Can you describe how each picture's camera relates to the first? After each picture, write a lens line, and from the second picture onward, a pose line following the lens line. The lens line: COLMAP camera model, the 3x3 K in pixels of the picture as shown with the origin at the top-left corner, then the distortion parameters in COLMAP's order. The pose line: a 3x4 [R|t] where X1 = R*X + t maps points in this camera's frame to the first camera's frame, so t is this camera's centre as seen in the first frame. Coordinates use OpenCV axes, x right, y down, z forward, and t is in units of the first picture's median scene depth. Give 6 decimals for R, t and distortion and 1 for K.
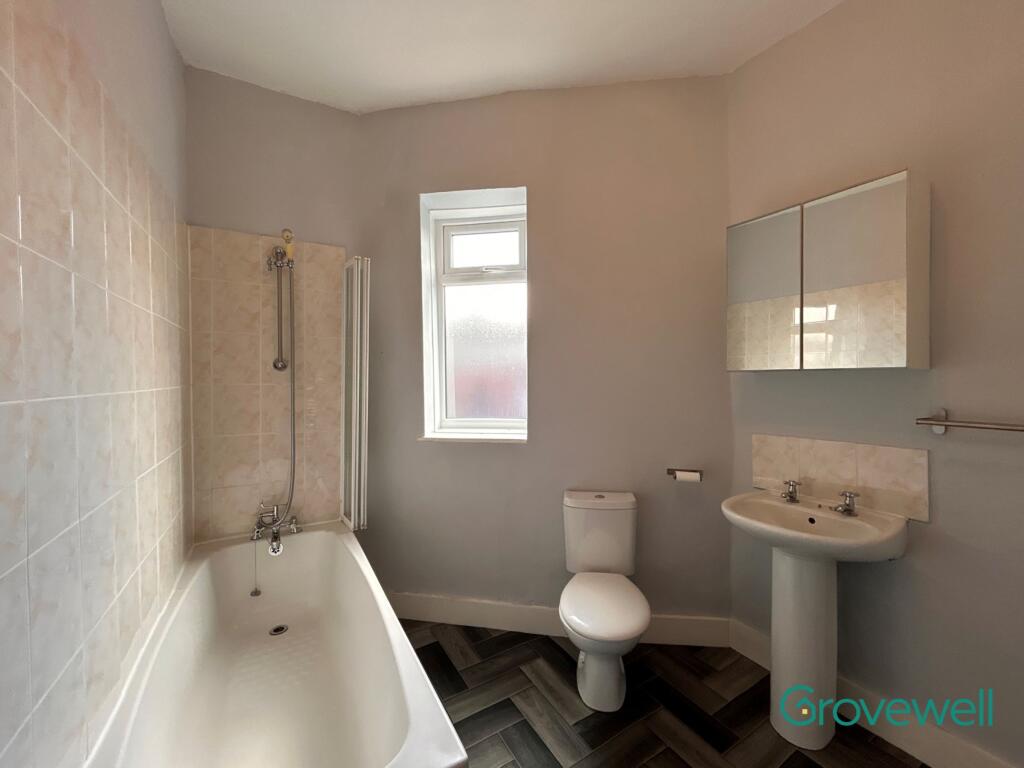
lens RADIAL K [[415.1, 0, 512.0], [0, 415.1, 384.0], [0, 0, 1]] dist [-0.002700, 0.000329]
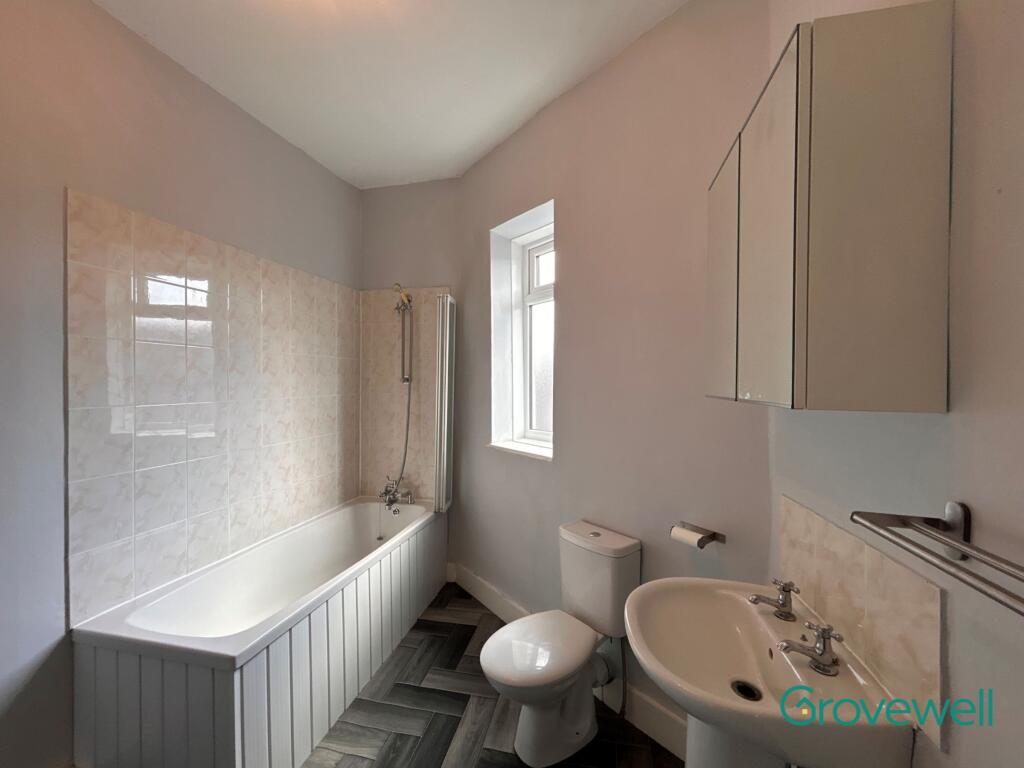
lens RADIAL K [[415.1, 0, 512.0], [0, 415.1, 384.0], [0, 0, 1]] dist [-0.002700, 0.000329]
pose [[0.731725, 0.013193, -0.681472, 0.656753], [-0.019381, 0.999811, -0.001453, -0.038451], [0.681324, 0.014271, 0.731843, 0.232491]]
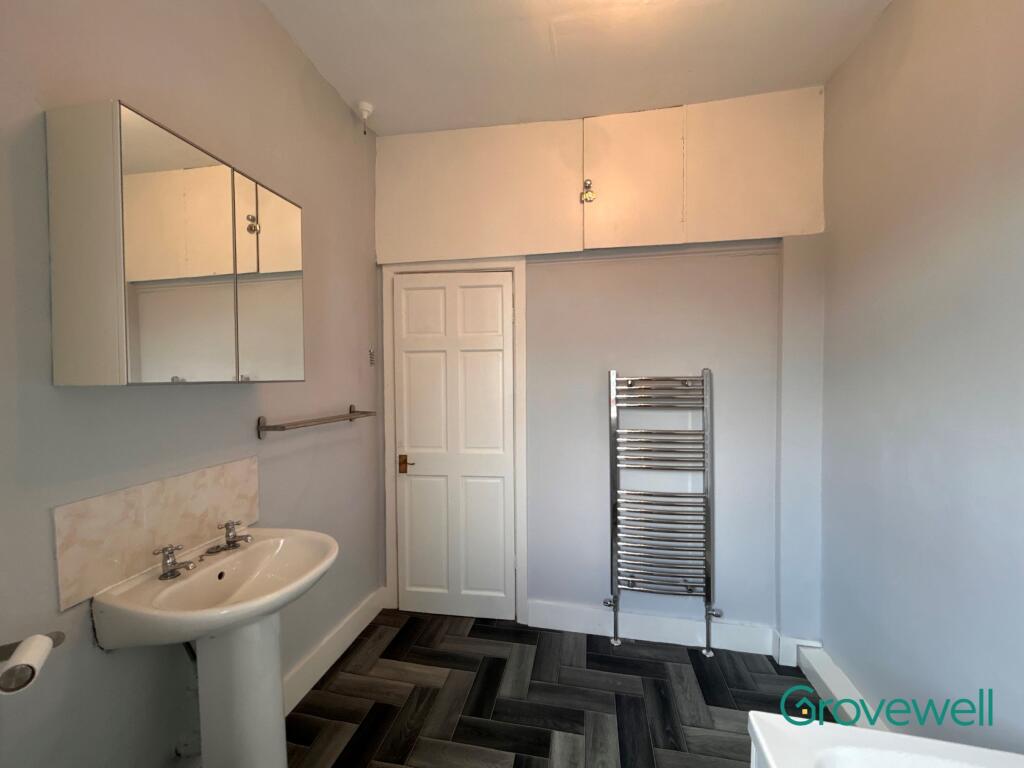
lens RADIAL K [[415.1, 0, 512.0], [0, 415.1, 384.0], [0, 0, 1]] dist [-0.002700, 0.000329]
pose [[-0.763852, 0.009136, 0.645327, -0.291088], [0.033344, 0.999123, 0.025323, -0.046835], [-0.644530, 0.040861, -0.763487, 1.409303]]
